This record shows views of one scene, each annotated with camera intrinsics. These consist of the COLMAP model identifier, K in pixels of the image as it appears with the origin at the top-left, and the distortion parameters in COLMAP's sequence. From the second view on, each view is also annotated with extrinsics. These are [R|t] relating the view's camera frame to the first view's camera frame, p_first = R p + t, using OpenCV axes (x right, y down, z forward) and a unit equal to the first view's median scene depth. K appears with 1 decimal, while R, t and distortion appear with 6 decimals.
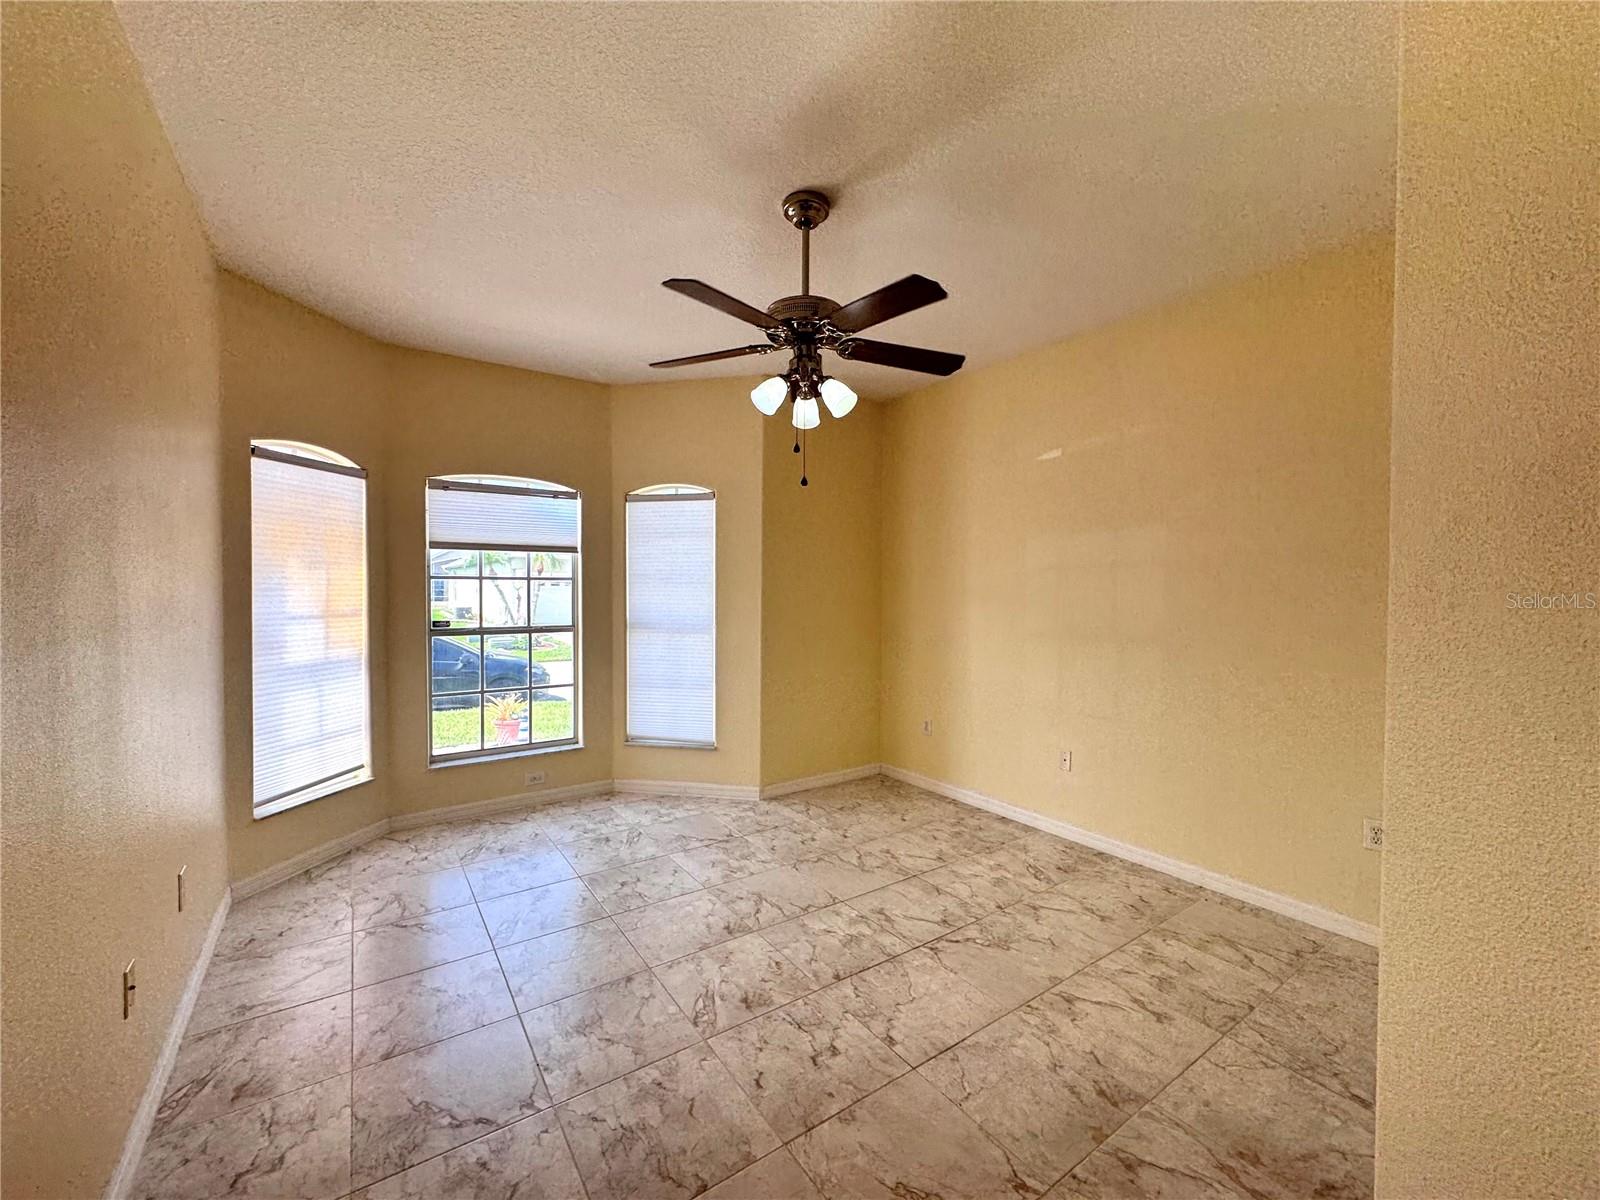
lens RADIAL K [[639.1, 0, 799.0], [0, 639.1, 590.9], [0, 0, 1]] dist [-0.004438, 0.000862]
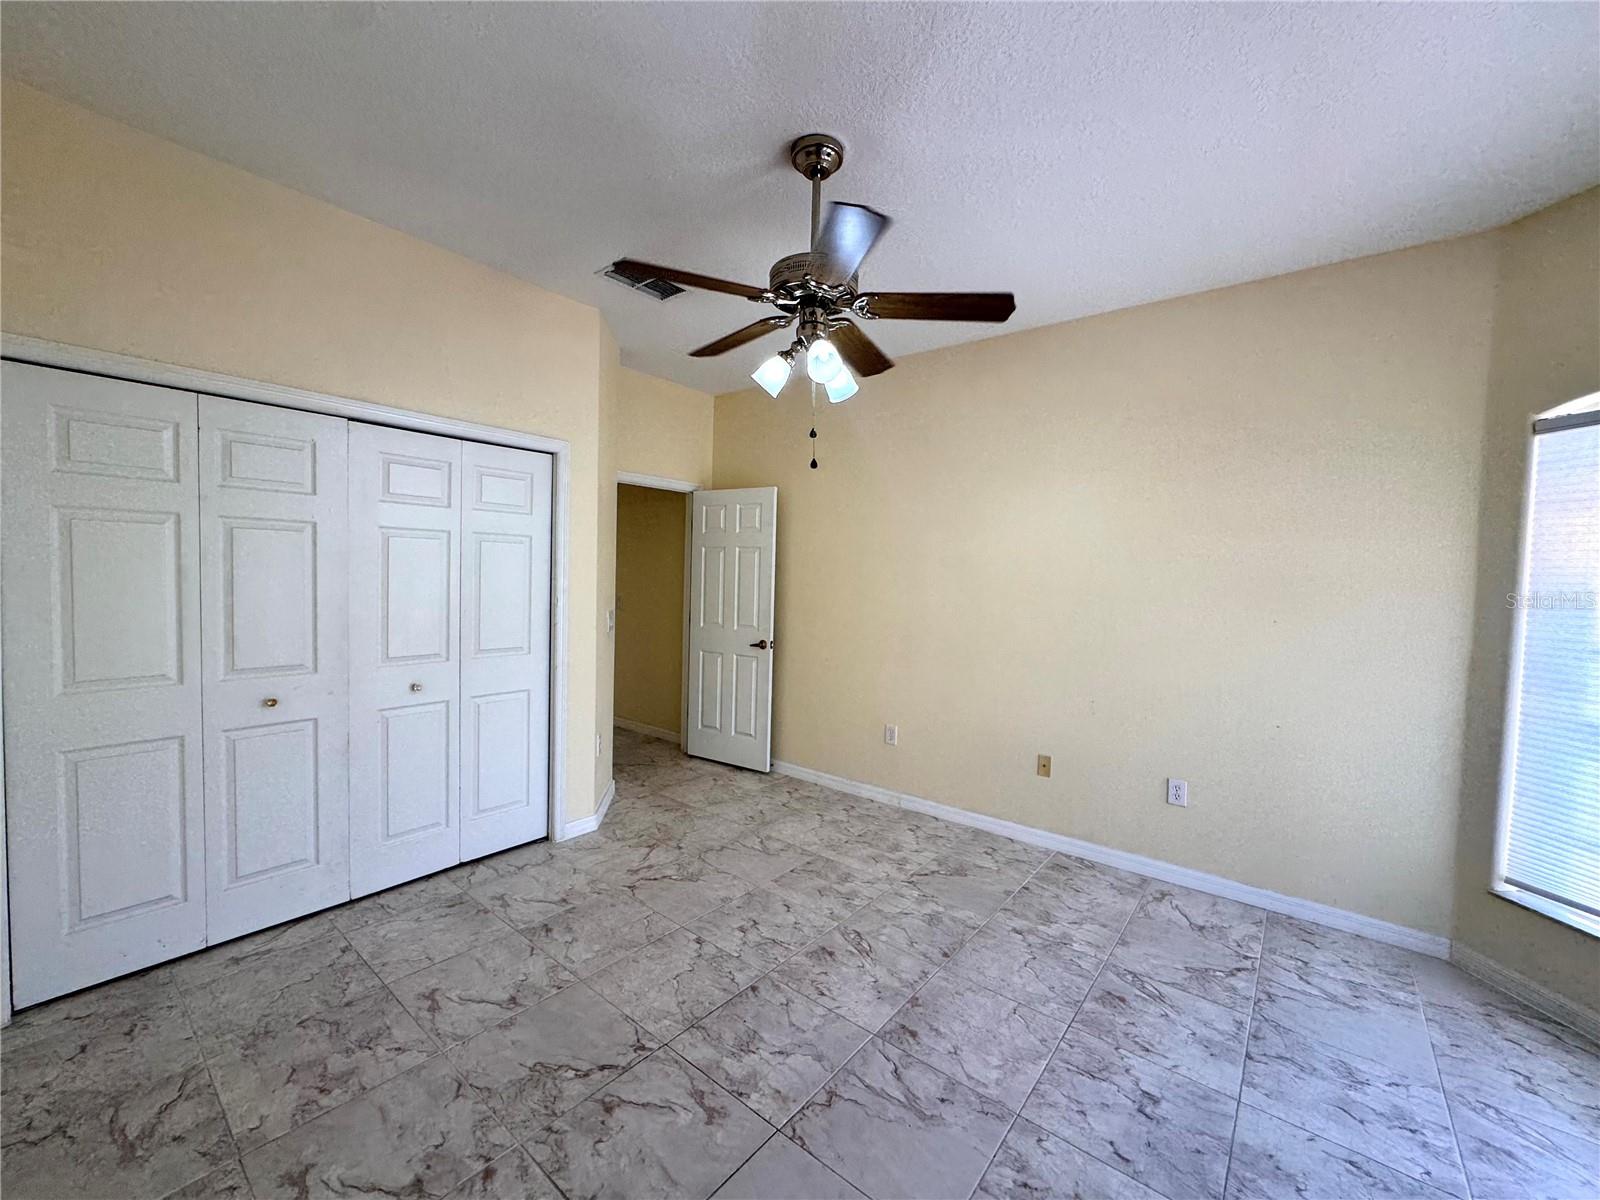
lens RADIAL K [[639.1, 0, 799.8], [0, 639.1, 606.8], [0, 0, 1]] dist [-0.004438, 0.000862]
pose [[-0.958874, -0.017165, -0.283313, 0.261959], [-0.035140, 0.997670, 0.058485, -0.018036], [0.281649, 0.066035, -0.957242, 1.812378]]
